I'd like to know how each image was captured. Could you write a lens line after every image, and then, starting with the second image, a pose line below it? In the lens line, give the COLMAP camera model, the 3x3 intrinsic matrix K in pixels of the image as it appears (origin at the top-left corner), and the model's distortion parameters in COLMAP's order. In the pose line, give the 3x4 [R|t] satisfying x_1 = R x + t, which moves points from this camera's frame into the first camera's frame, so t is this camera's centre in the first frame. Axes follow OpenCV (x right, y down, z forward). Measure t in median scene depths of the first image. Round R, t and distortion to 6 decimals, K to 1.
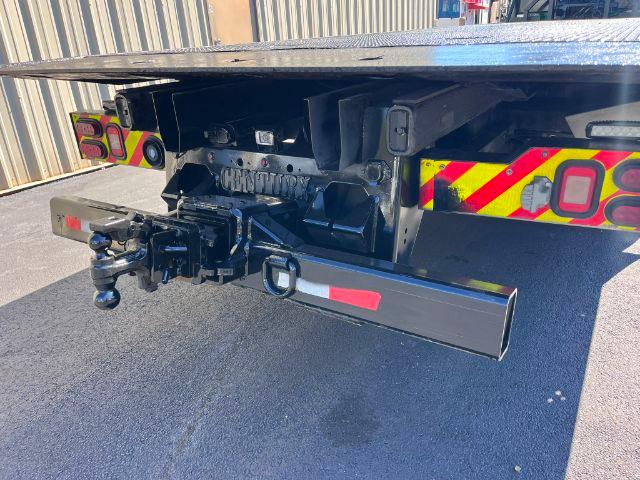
lens RADIAL K [[499.9, 0, 308.4], [0, 499.9, 240.1], [0, 0, 1]] dist [0.049434, -0.094444]
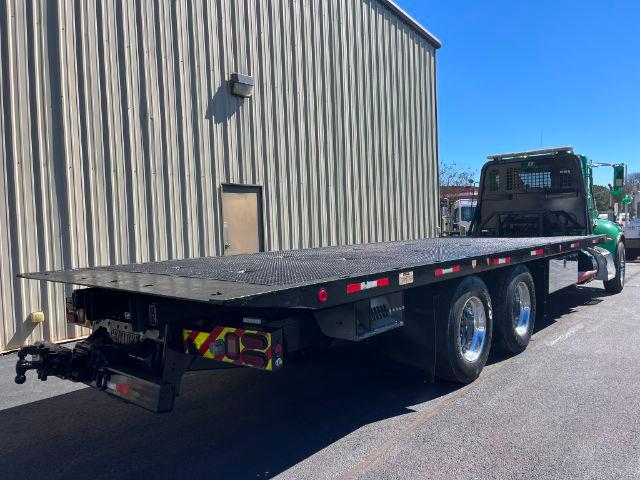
lens RADIAL K [[488.9, 0, 320.9], [0, 488.9, 249.2], [0, 0, 1]] dist [0.043632, -0.060708]
pose [[0.991370, 0.054506, -0.119226, 1.046083], [-0.091880, 0.937602, -0.335350, 0.168034], [0.093508, 0.343411, 0.934519, -1.010443]]
